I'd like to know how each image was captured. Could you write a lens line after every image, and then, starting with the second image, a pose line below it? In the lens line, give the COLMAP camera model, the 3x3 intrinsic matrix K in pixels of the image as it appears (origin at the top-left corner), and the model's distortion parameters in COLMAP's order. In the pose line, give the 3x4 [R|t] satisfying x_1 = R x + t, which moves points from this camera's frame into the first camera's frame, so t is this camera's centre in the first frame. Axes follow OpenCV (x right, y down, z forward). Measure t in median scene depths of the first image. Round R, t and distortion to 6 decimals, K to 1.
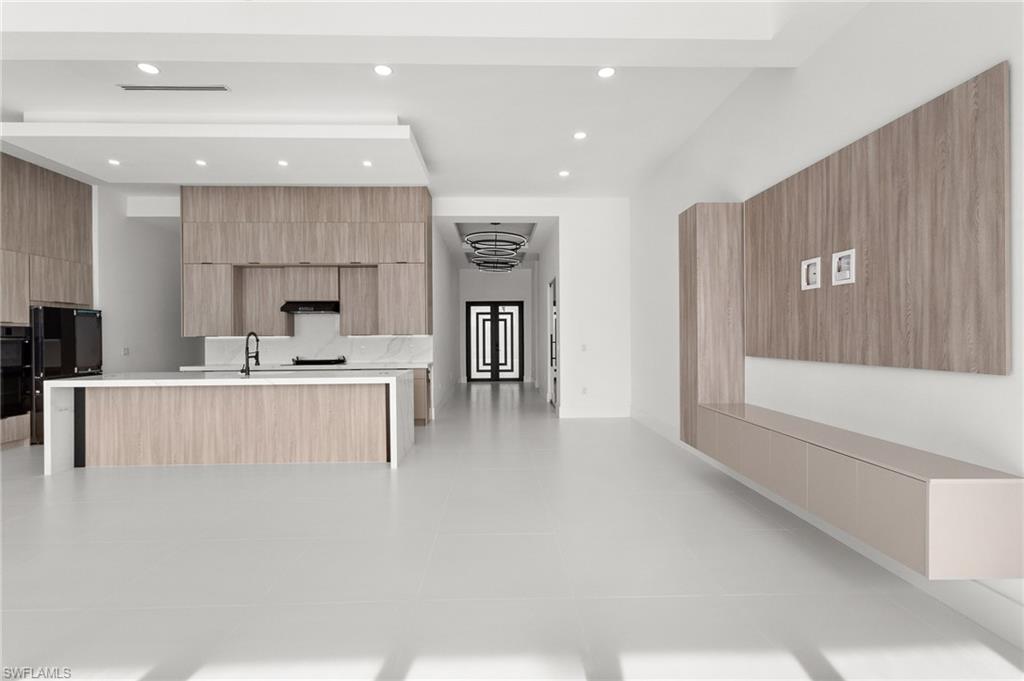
lens RADIAL K [[479.7, 0, 513.0], [0, 479.7, 335.8], [0, 0, 1]] dist [0.002971, -0.000182]
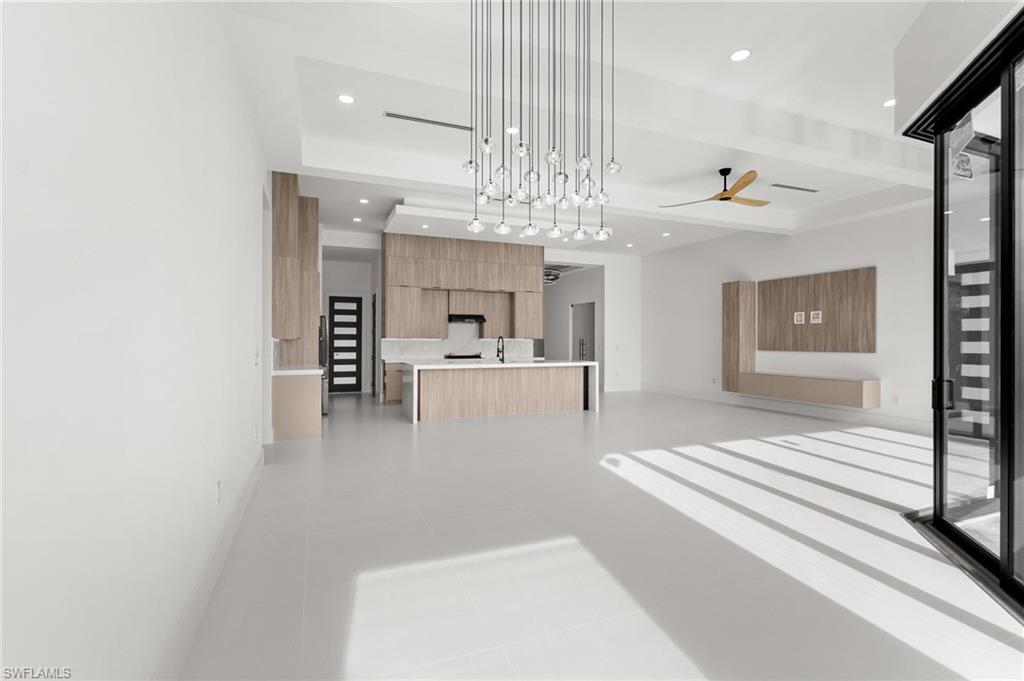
lens RADIAL K [[475.0, 0, 512.9], [0, 475.0, 336.4], [0, 0, 1]] dist [-0.001170, 0.000080]
pose [[0.935026, 0.012548, 0.354357, -0.855860], [-0.009902, 0.999908, -0.009277, 0.005700], [-0.354440, 0.005166, 0.935064, -0.421966]]
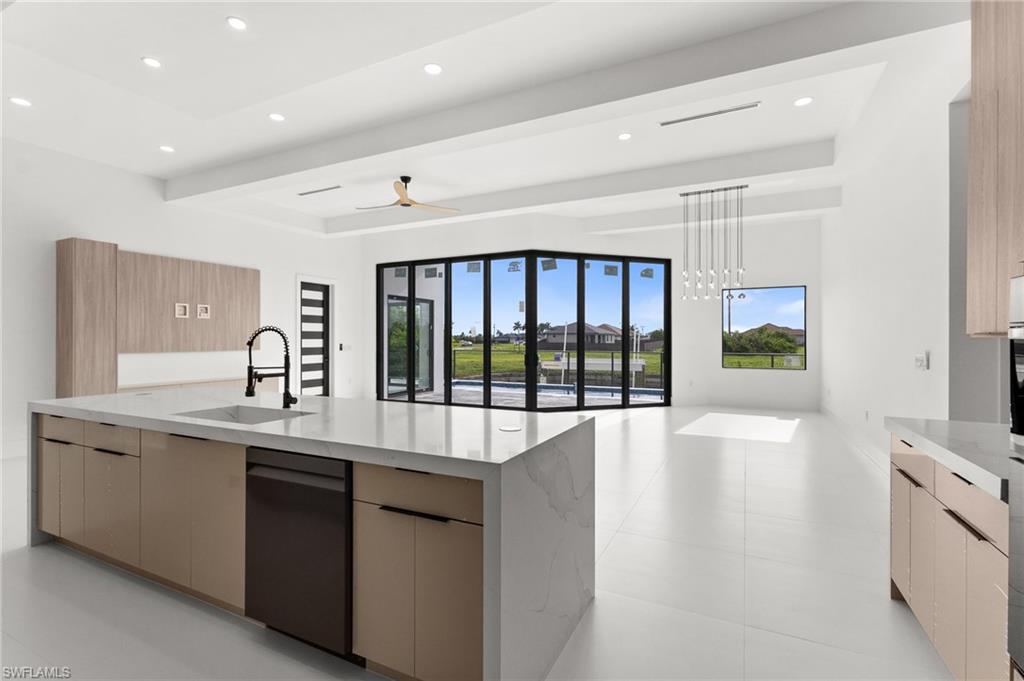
lens RADIAL K [[465.1, 0, 511.5], [0, 465.1, 343.0], [0, 0, 1]] dist [-0.007919, -0.000159]
pose [[-0.875268, 0.002208, 0.483633, -0.802675], [0.005074, 0.999976, 0.004619, 0.006422], [-0.483612, 0.006497, -0.875258, 1.019571]]
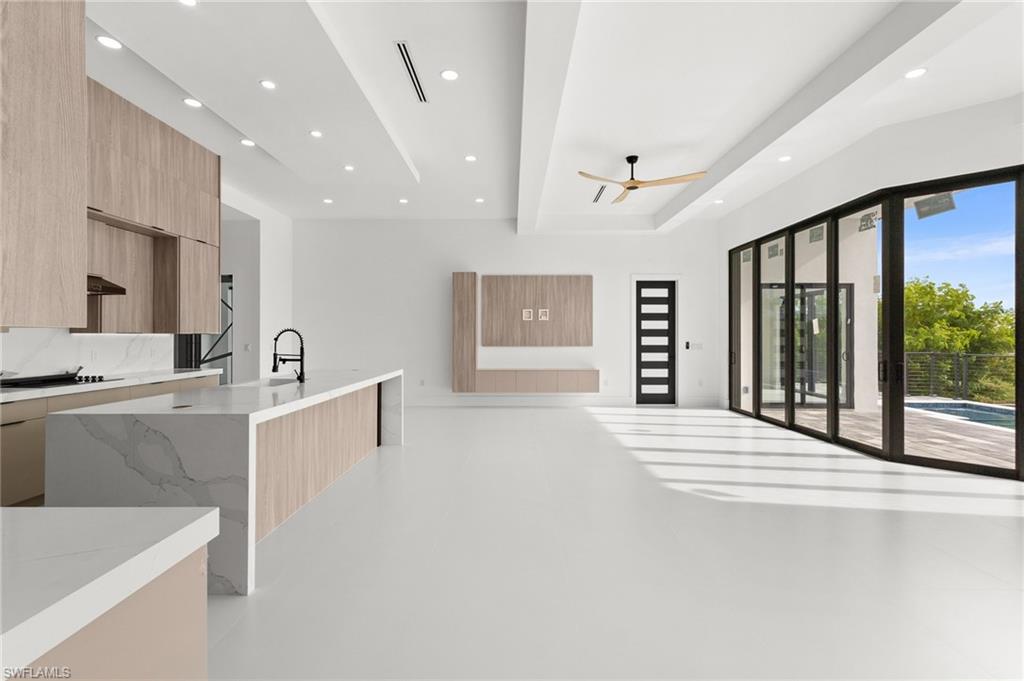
lens RADIAL K [[475.0, 0, 512.9], [0, 475.0, 336.4], [0, 0, 1]] dist [-0.001170, 0.000080]
pose [[0.033556, 0.007280, 0.999410, -1.034543], [-0.001432, 0.999973, -0.007236, 0.007938], [-0.999436, -0.001188, 0.033566, 0.484576]]
